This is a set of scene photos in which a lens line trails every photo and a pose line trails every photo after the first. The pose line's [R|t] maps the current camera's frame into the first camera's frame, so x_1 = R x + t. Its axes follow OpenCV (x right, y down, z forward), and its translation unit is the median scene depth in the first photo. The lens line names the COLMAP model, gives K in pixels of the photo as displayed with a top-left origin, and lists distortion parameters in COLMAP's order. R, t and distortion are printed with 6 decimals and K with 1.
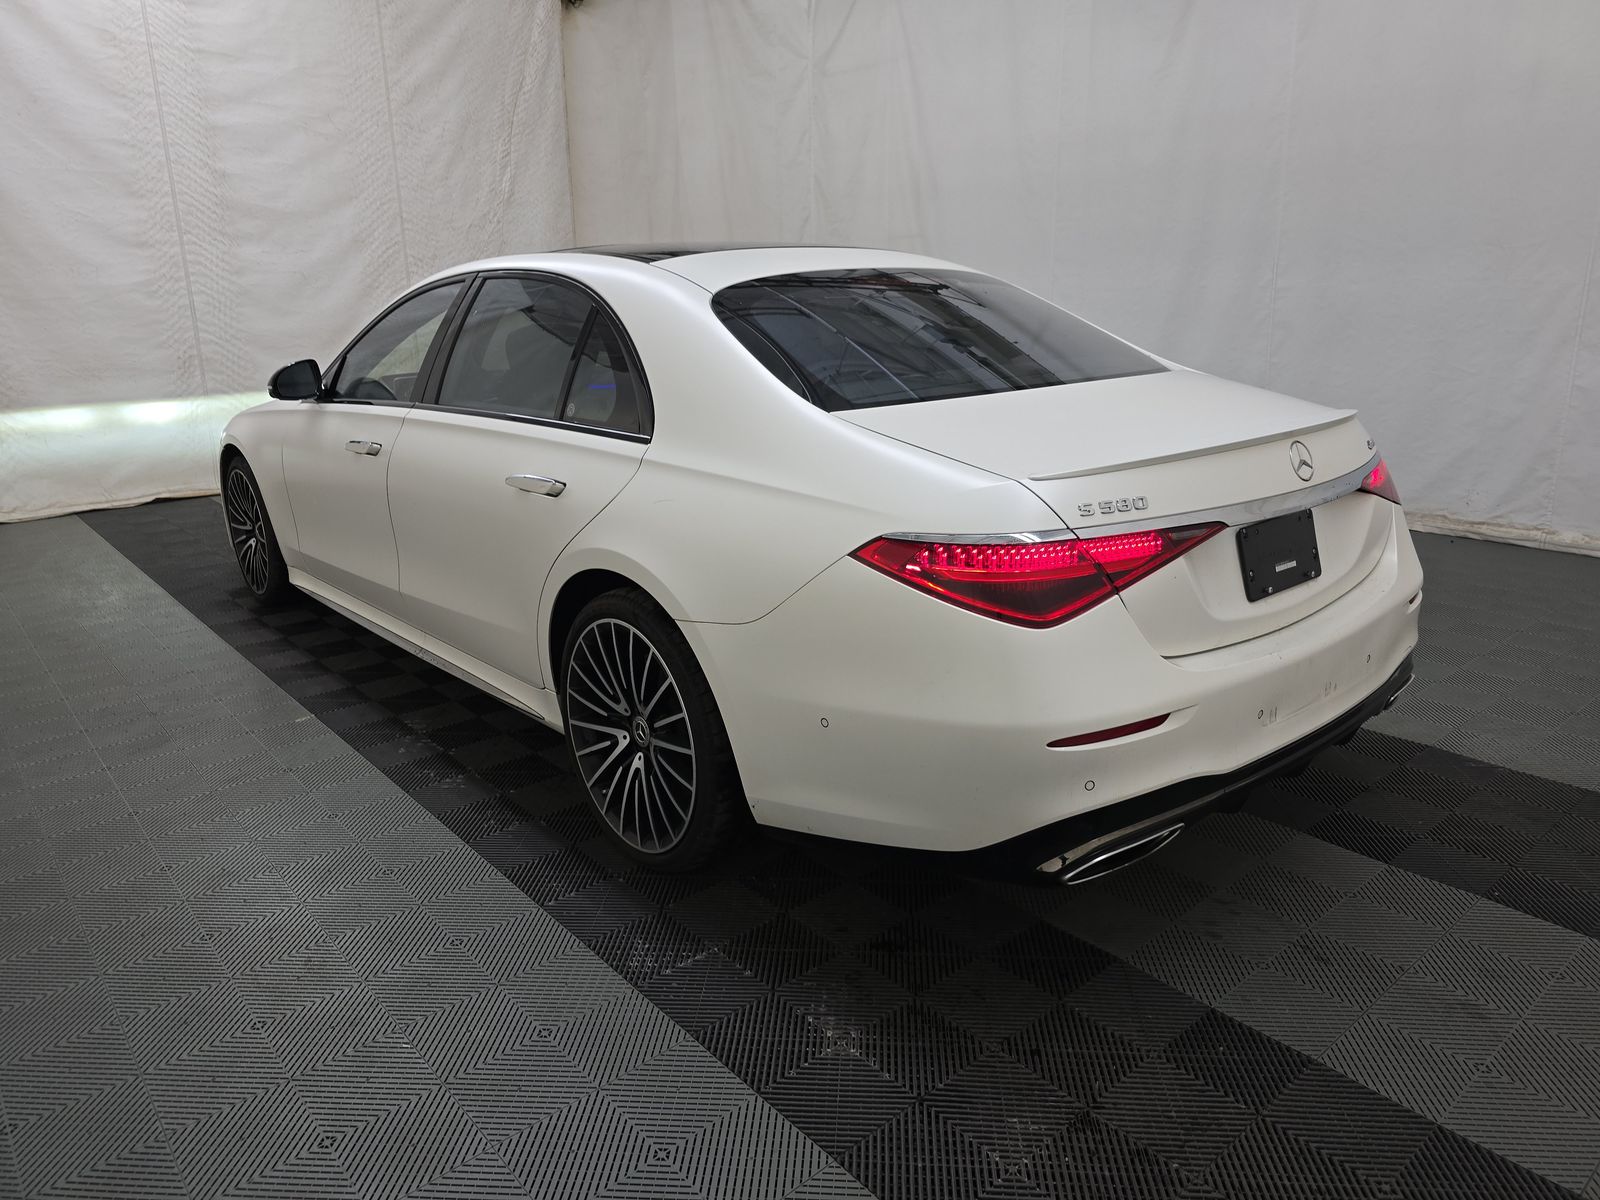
lens RADIAL K [[1073.0, 0, 790.4], [0, 1073.0, 603.8], [0, 0, 1]] dist [0.034576, -0.025320]
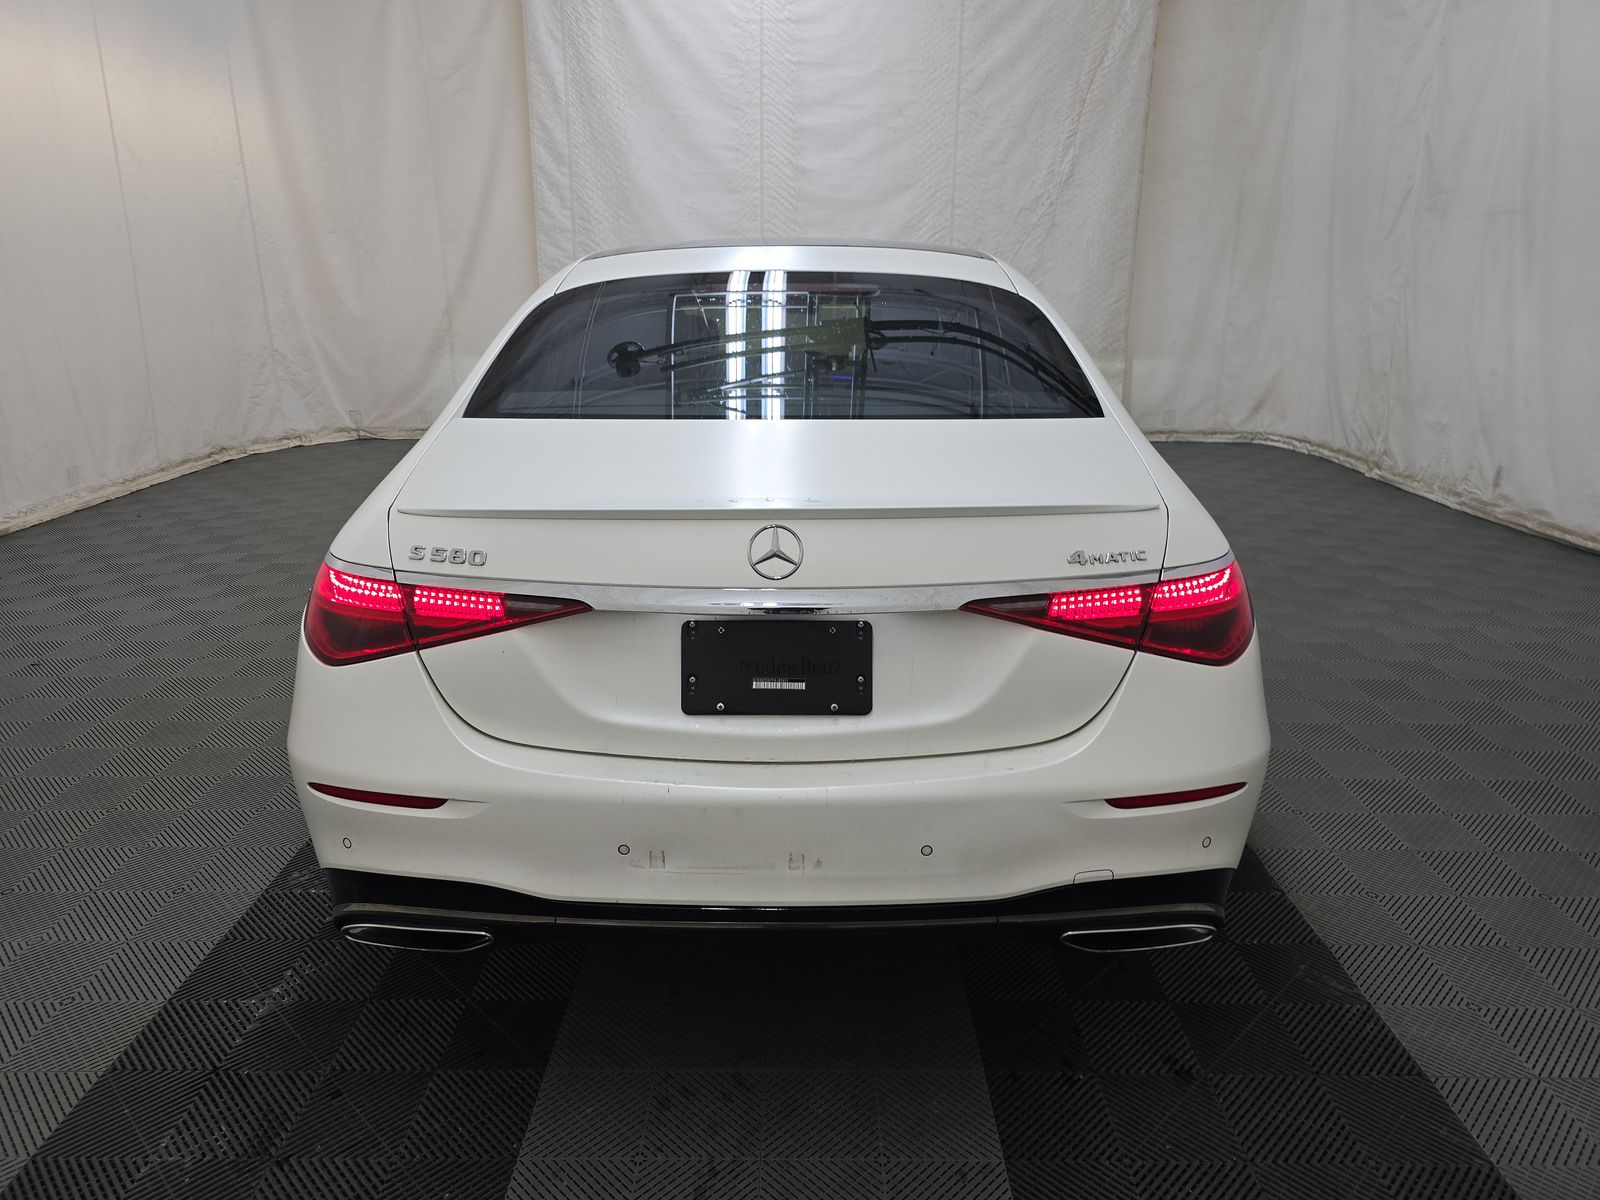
lens RADIAL K [[1073.0, 0, 803.4], [0, 1073.0, 602.8], [0, 0, 1]] dist [0.034576, -0.025320]
pose [[0.760633, 0.210234, -0.614198, 0.279013], [-0.197783, 0.976179, 0.089198, -0.049131], [0.618320, 0.053631, 0.784095, 0.125277]]
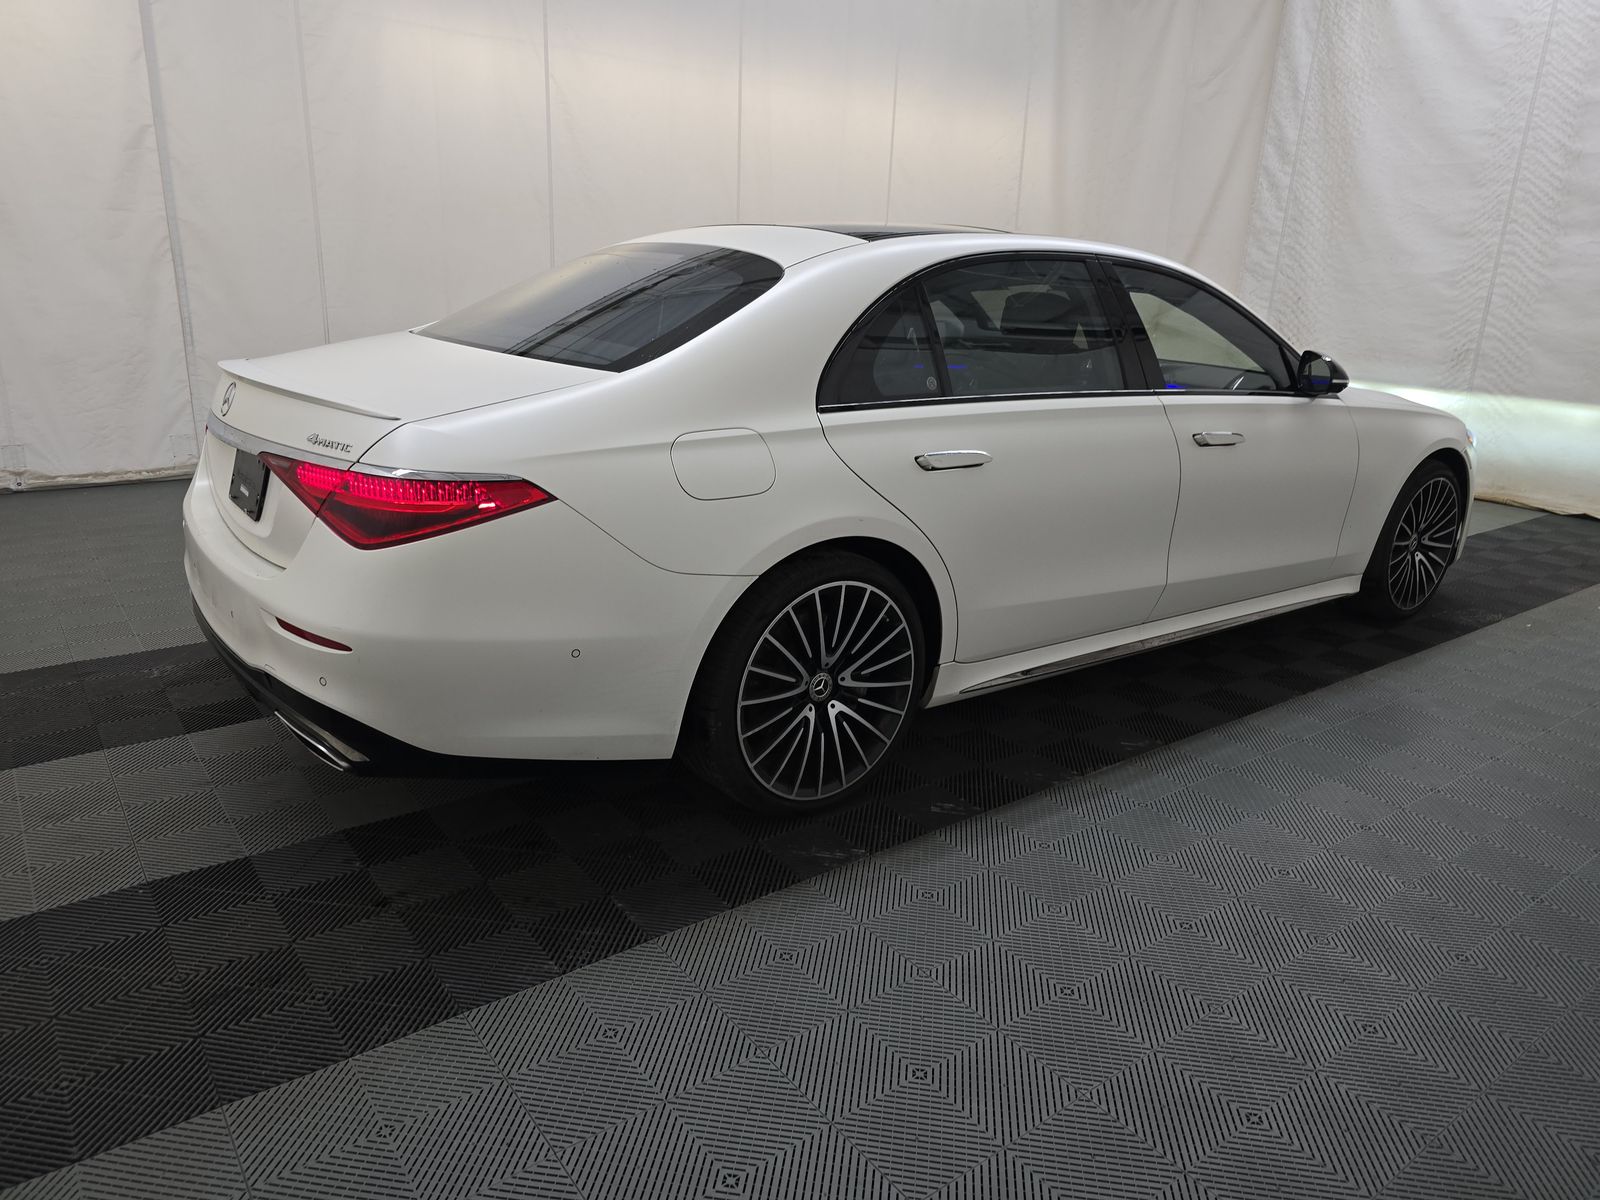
lens RADIAL K [[1073.0, 0, 795.0], [0, 1073.0, 600.0], [0, 0, 1]] dist [0.034576, -0.025320]
pose [[-0.040994, 0.315348, -0.948090, 0.467892], [-0.317407, 0.895625, 0.311622, -0.141633], [0.947403, 0.313705, 0.063378, 0.446166]]
